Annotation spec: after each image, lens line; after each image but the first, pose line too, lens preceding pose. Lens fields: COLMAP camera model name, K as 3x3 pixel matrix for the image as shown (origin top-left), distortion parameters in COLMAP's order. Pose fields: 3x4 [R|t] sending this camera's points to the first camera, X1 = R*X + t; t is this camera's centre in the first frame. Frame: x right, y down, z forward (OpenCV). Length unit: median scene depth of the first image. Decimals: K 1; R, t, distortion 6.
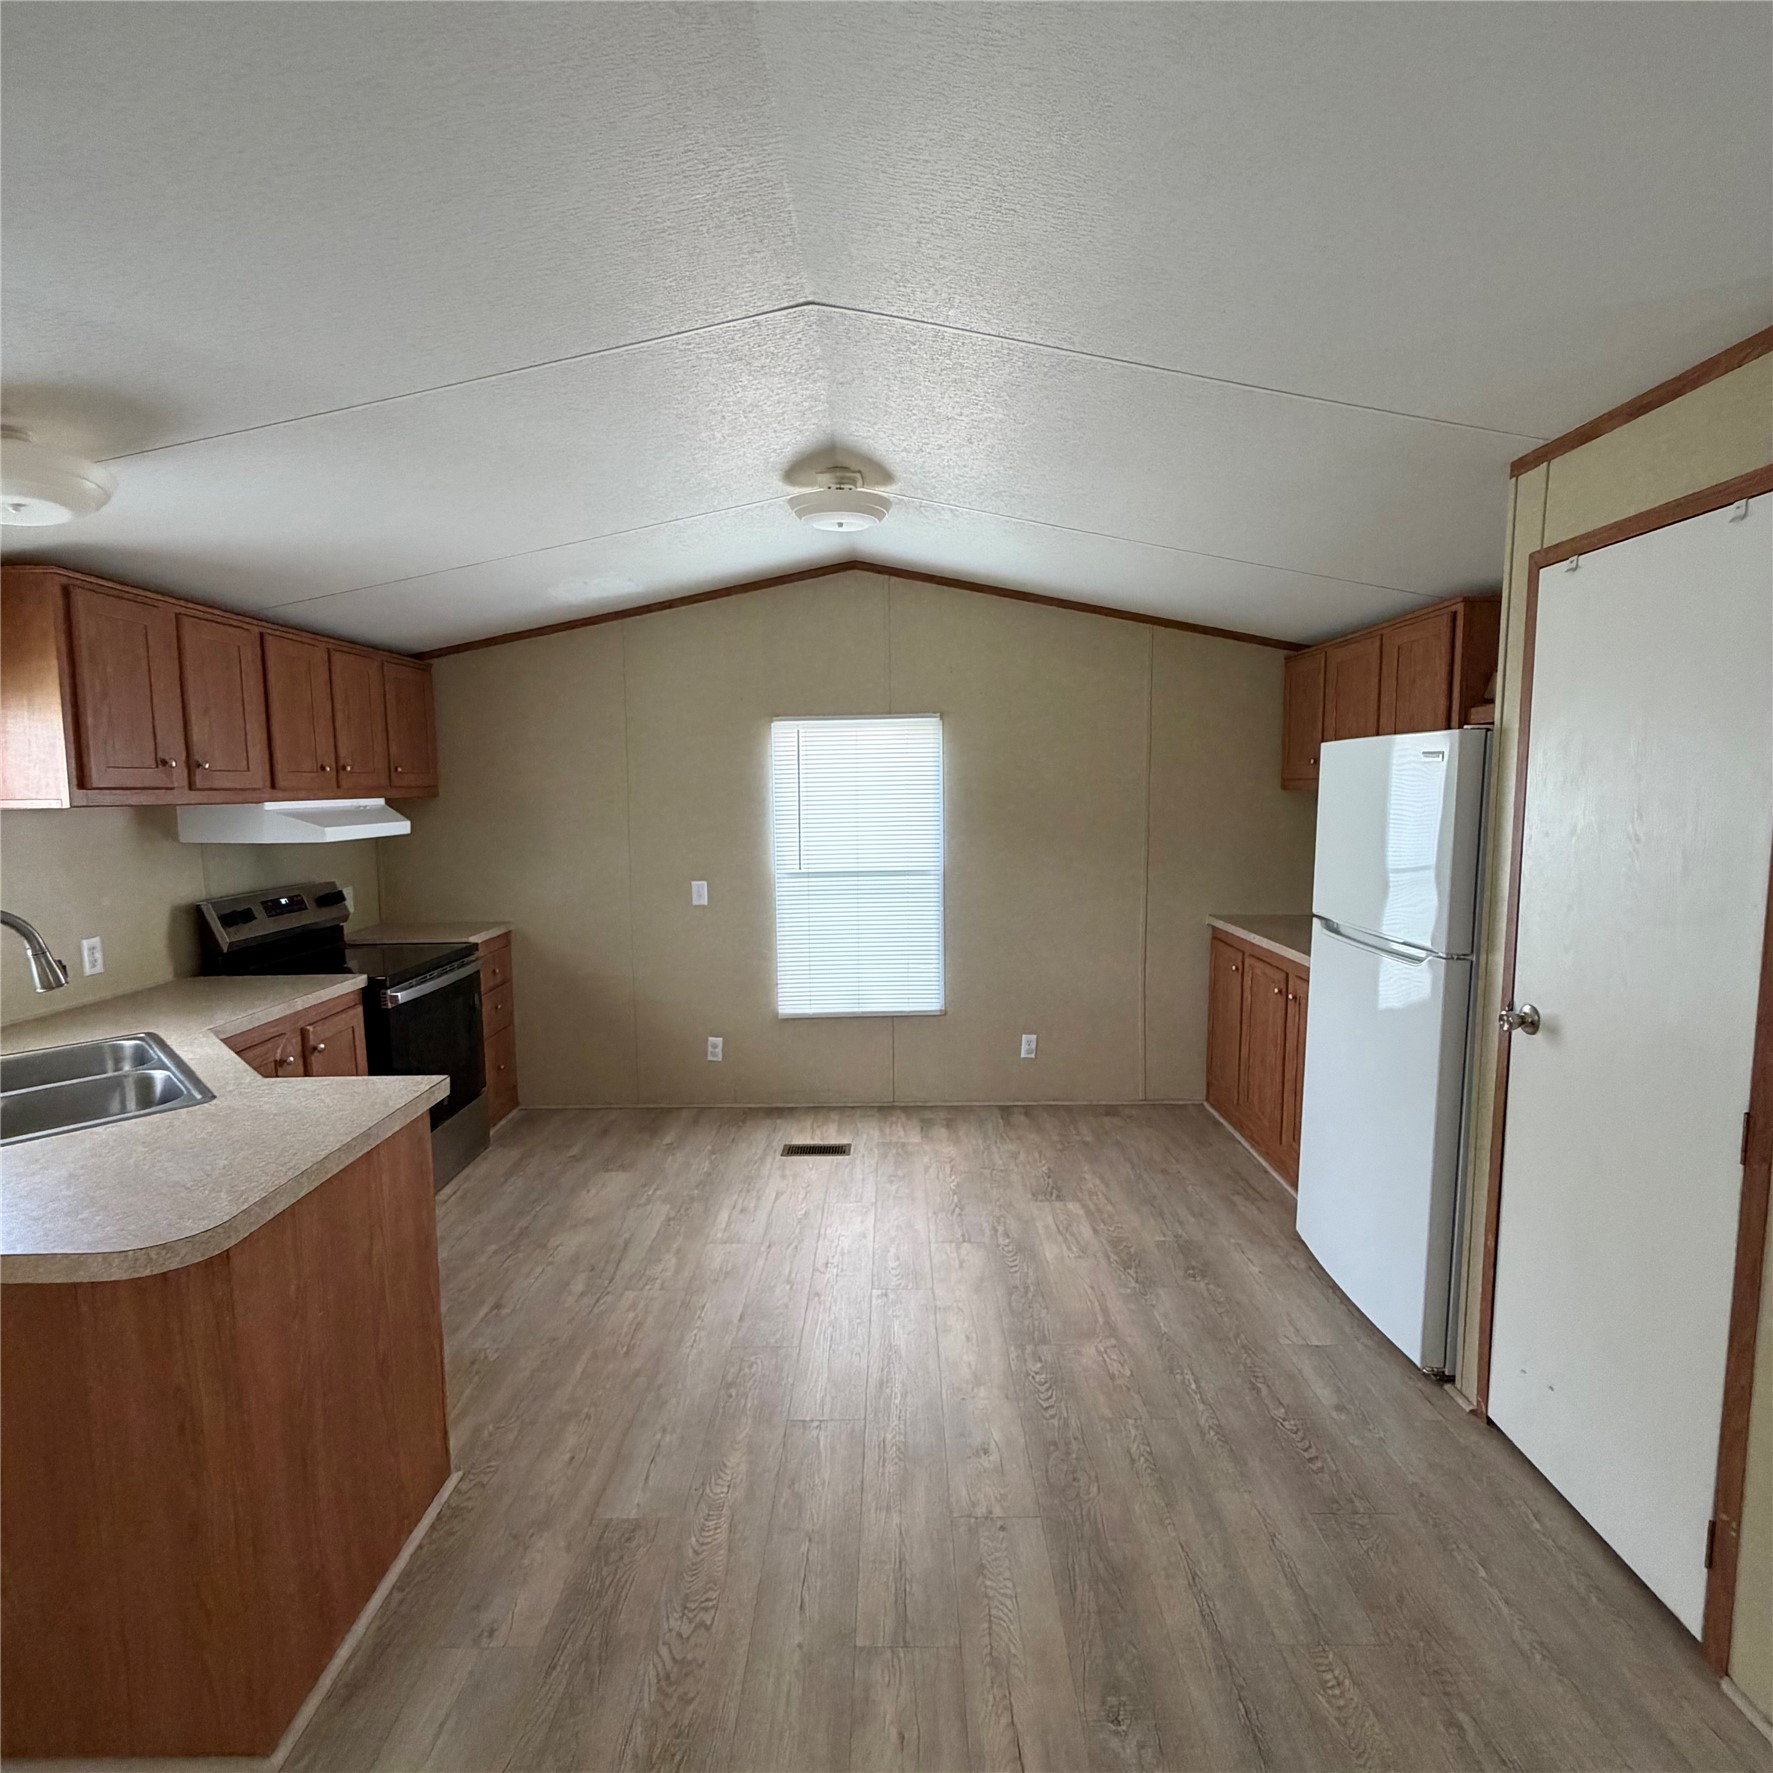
lens RADIAL K [[947.5, 0, 889.2], [0, 947.5, 878.5], [0, 0, 1]] dist [-0.000270, 0.000305]
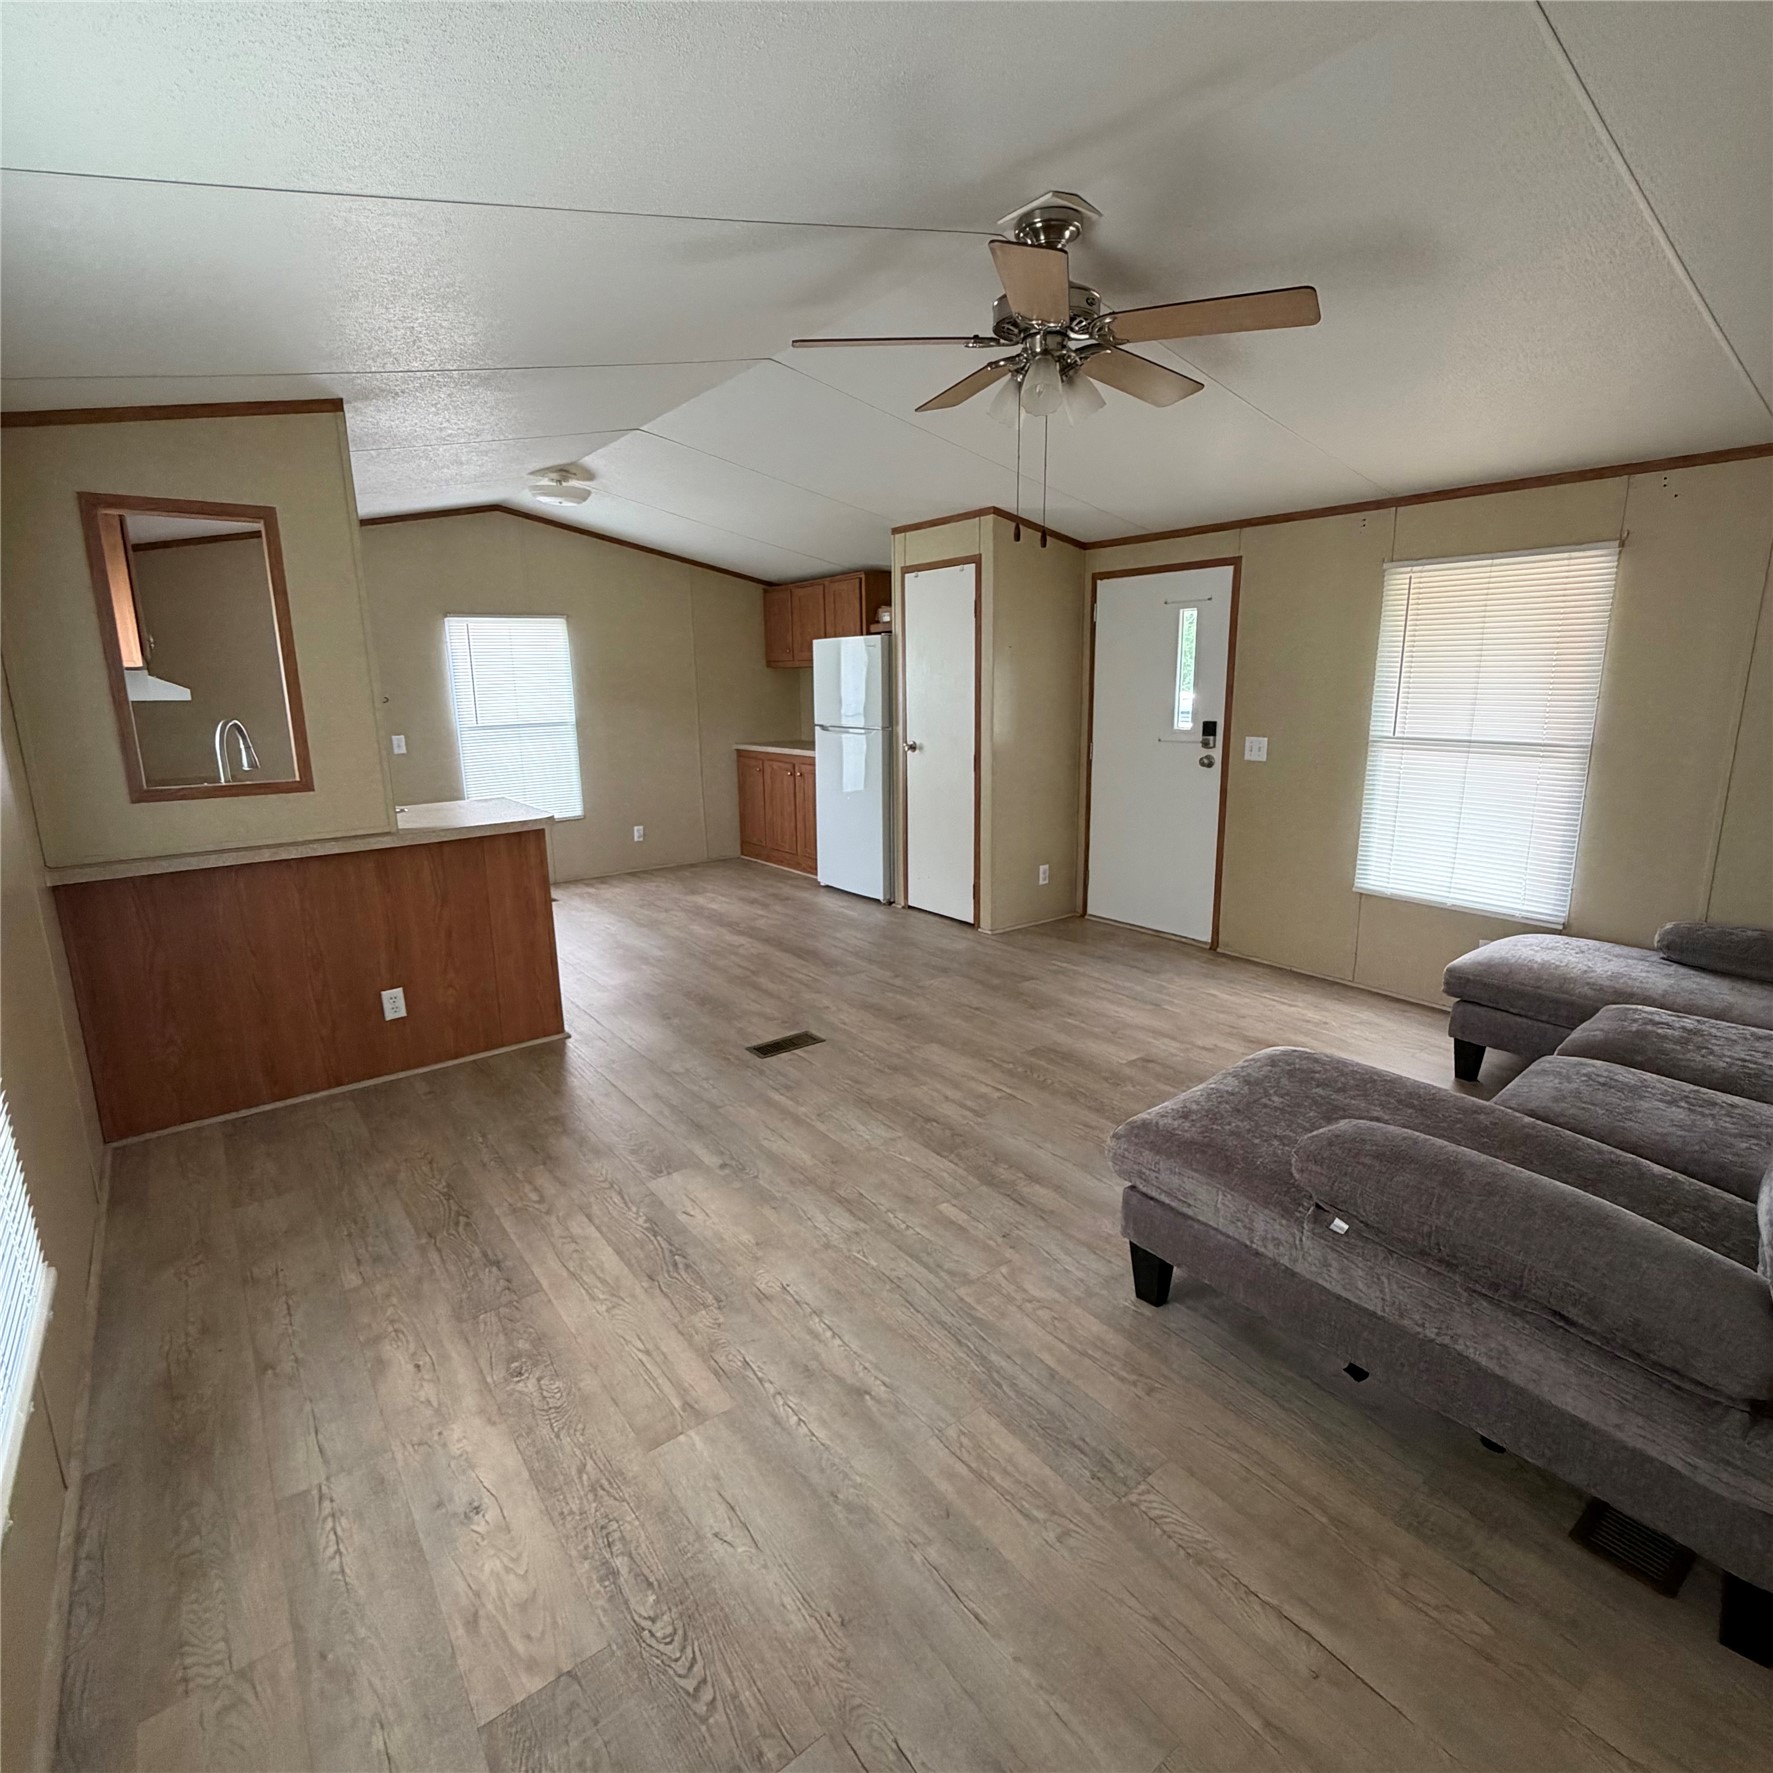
lens RADIAL K [[947.5, 0, 893.6], [0, 947.5, 884.4], [0, 0, 1]] dist [-0.000270, 0.000305]
pose [[0.791458, -0.133794, 0.596400, -0.657450], [0.068578, 0.989025, 0.130867, 0.116718], [-0.607364, -0.062675, 0.791947, -0.719611]]
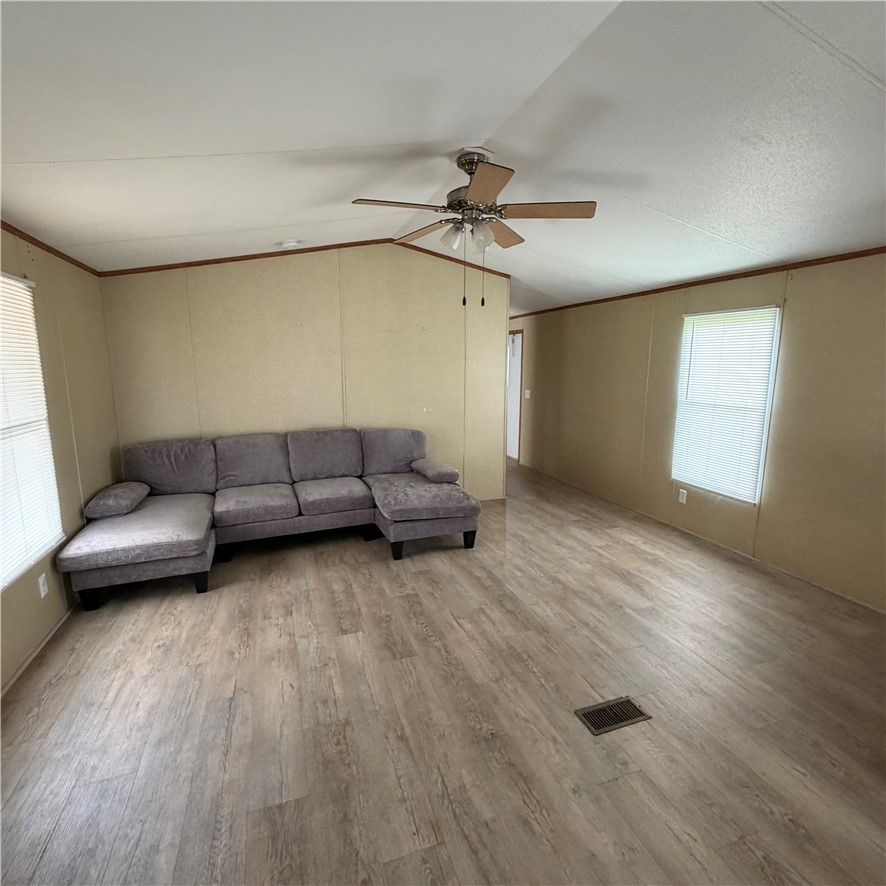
lens RADIAL K [[473.5, 0, 443.6], [0, 473.5, 442.4], [0, 0, 1]] dist [-0.000270, 0.000305]
pose [[-0.938898, 0.058511, -0.339186, 0.311171], [-0.035776, 0.963517, 0.265244, -0.045656], [0.342331, 0.261172, -0.902551, 0.675462]]
